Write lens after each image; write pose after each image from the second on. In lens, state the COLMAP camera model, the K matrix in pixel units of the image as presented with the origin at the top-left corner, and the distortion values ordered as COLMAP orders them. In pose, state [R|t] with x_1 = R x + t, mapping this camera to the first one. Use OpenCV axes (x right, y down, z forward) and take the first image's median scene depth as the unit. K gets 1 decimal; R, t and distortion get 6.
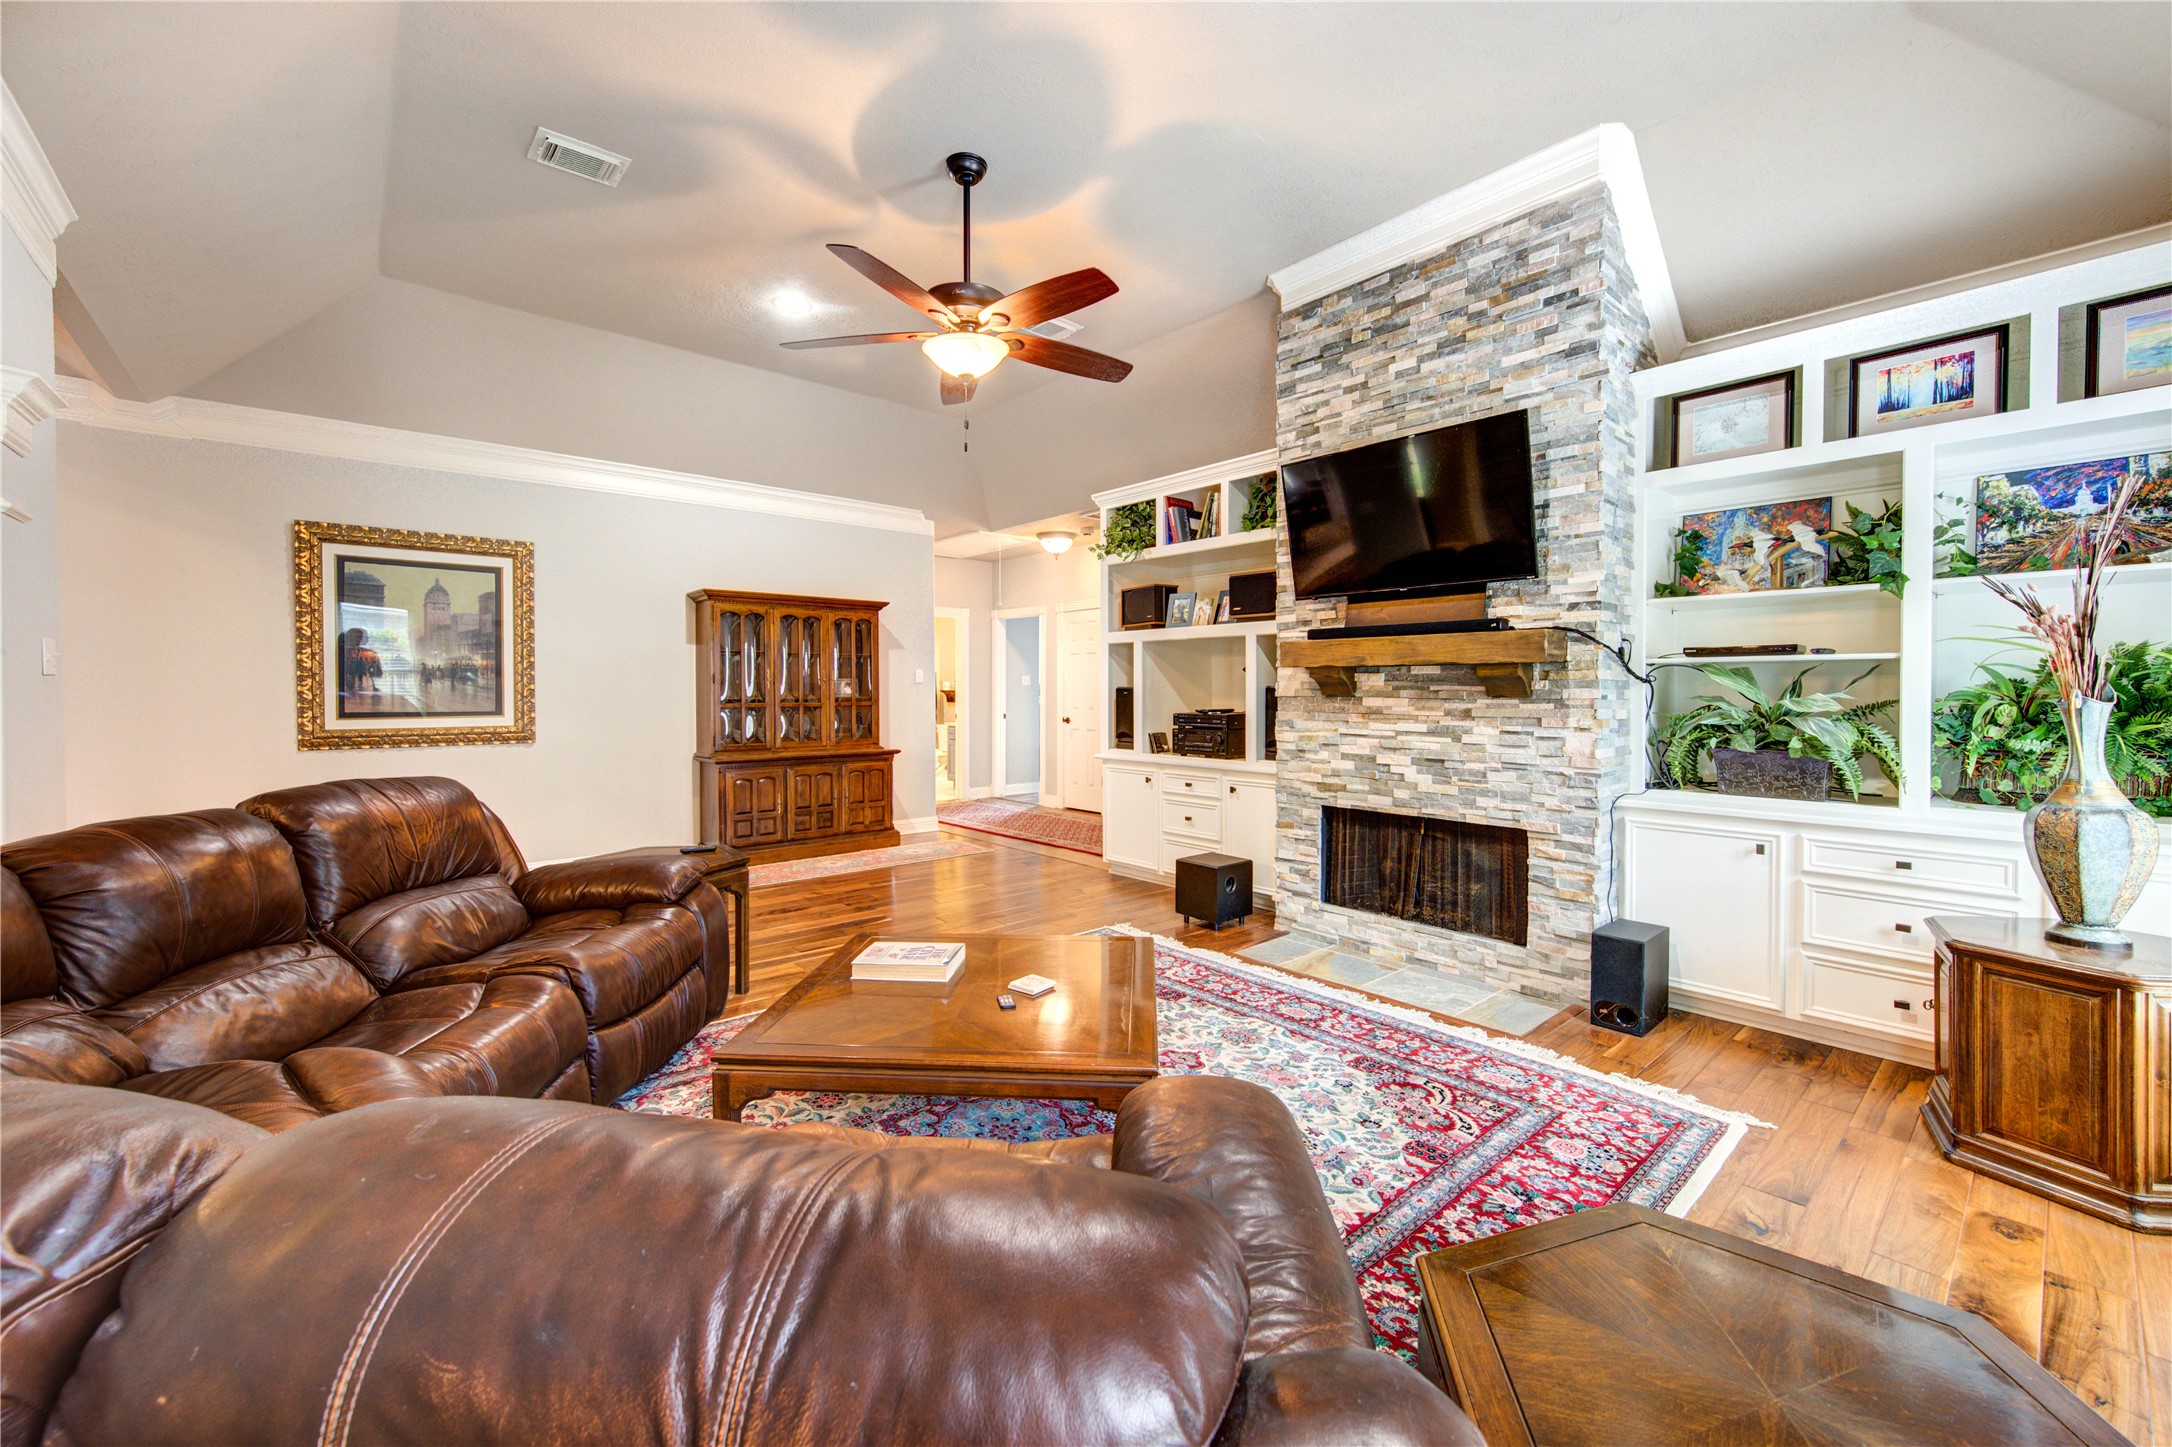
lens RADIAL K [[861.8, 0, 1089.7], [0, 861.8, 700.3], [0, 0, 1]] dist [0.000132, -0.000064]
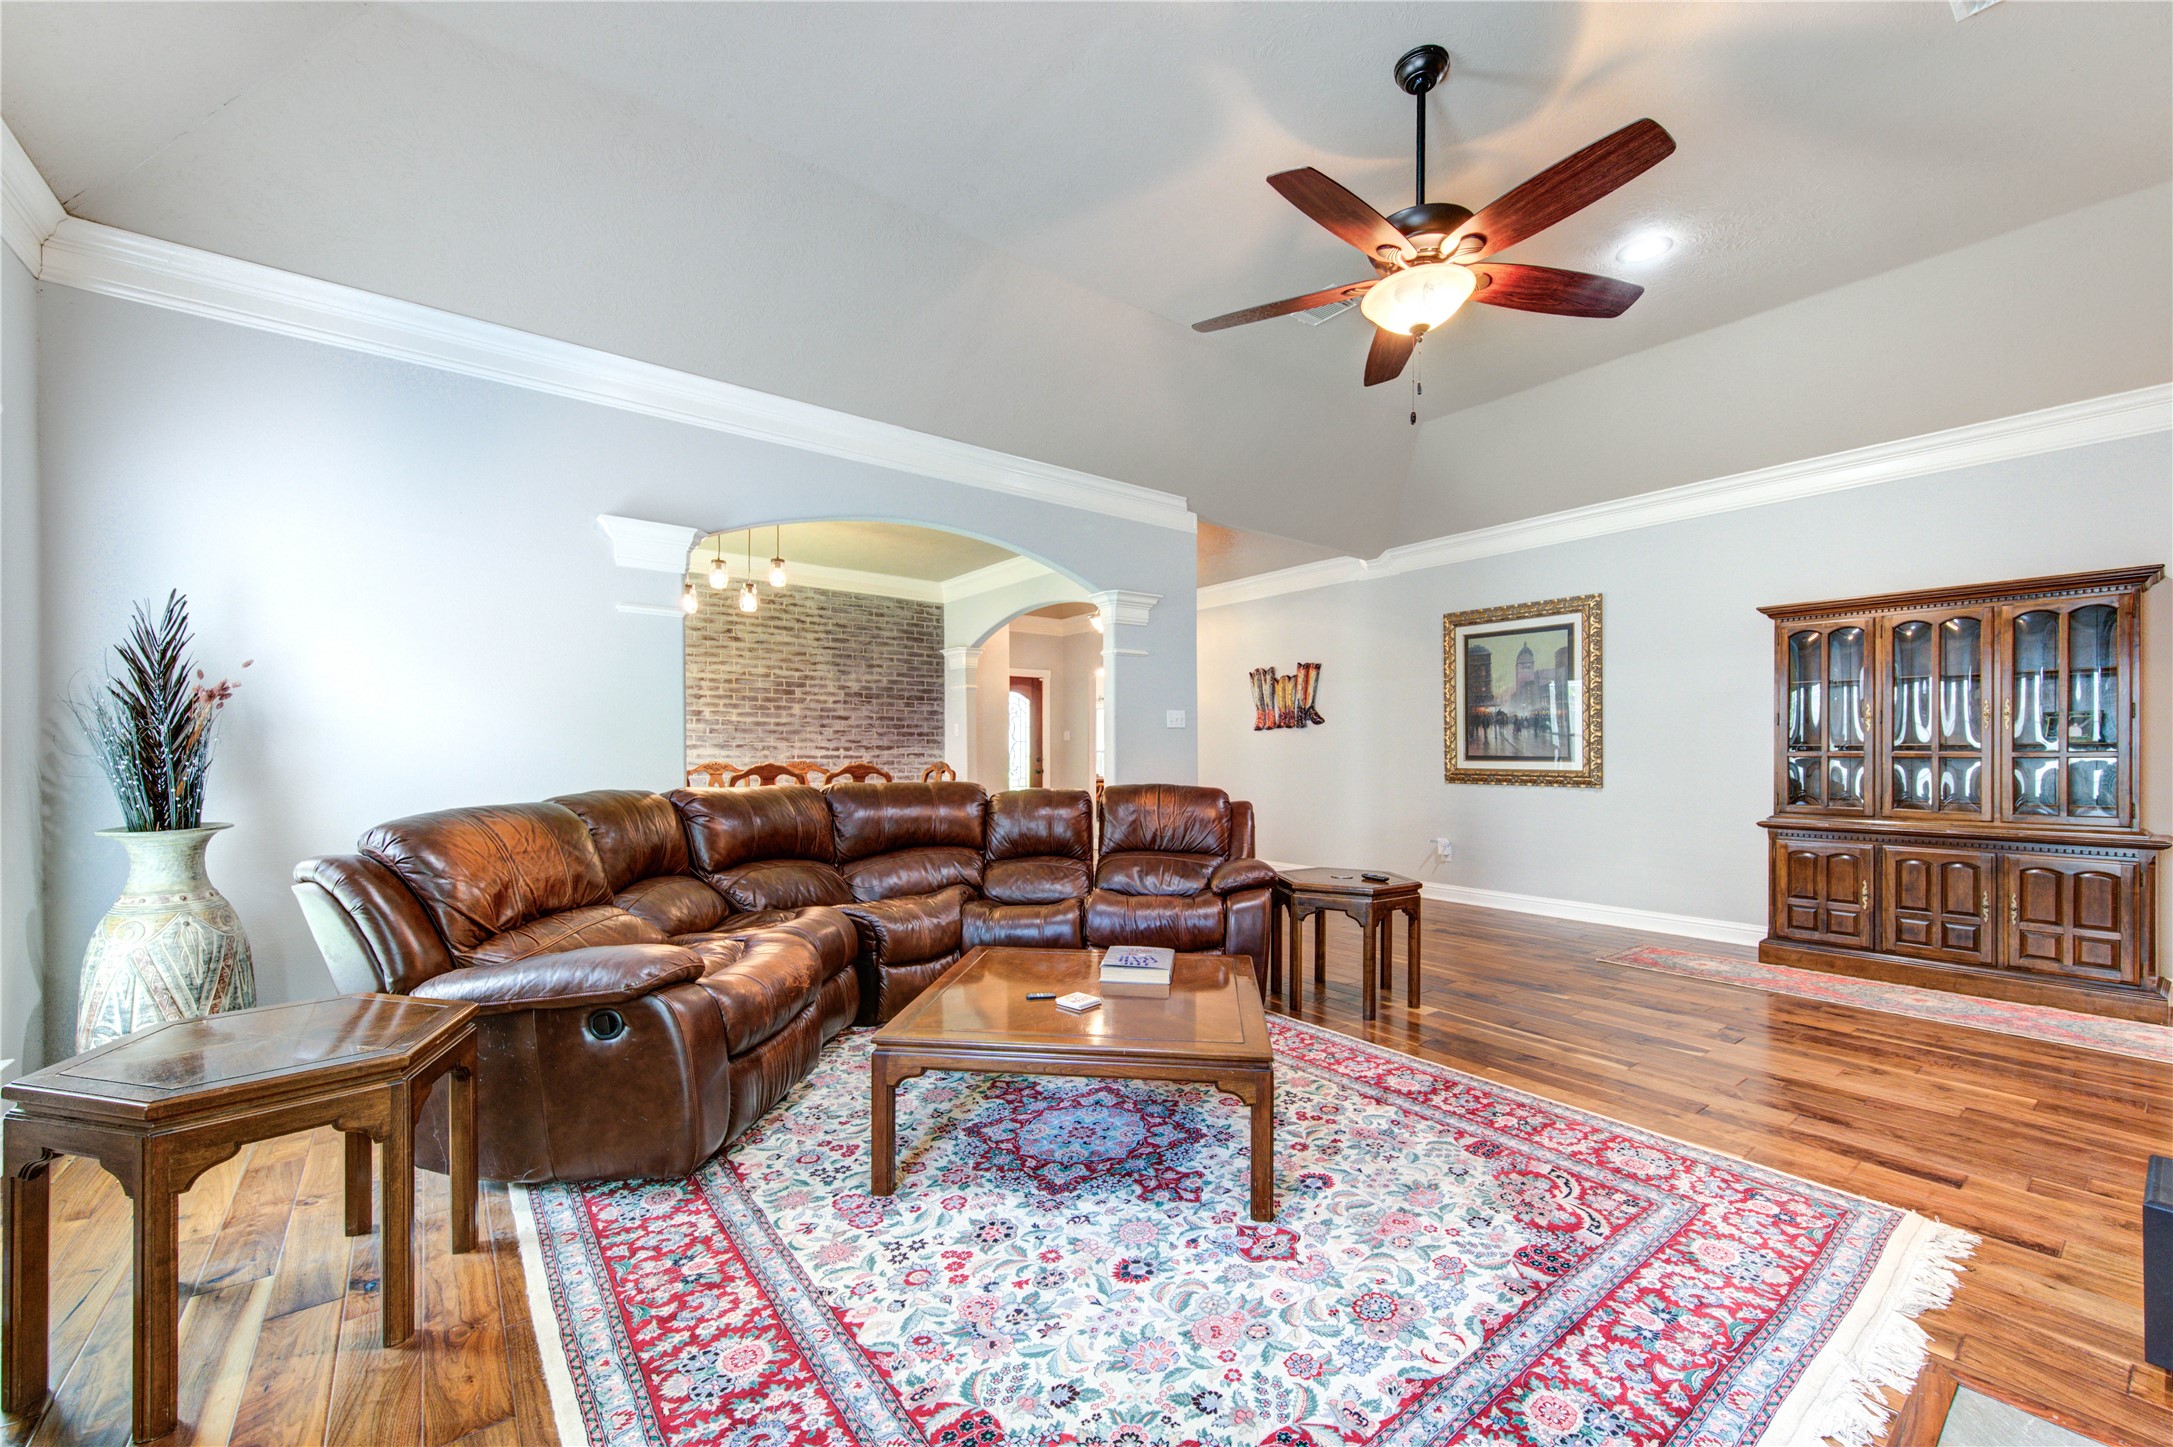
lens RADIAL K [[854.3, 0, 1093.9], [0, 854.3, 754.9], [0, 0, 1]] dist [0.000920, 0.000055]
pose [[-0.053747, 0.006909, -0.998531, 0.537832], [-0.013890, 0.999874, 0.007666, 0.013799], [0.998458, 0.014282, -0.053644, 0.601170]]
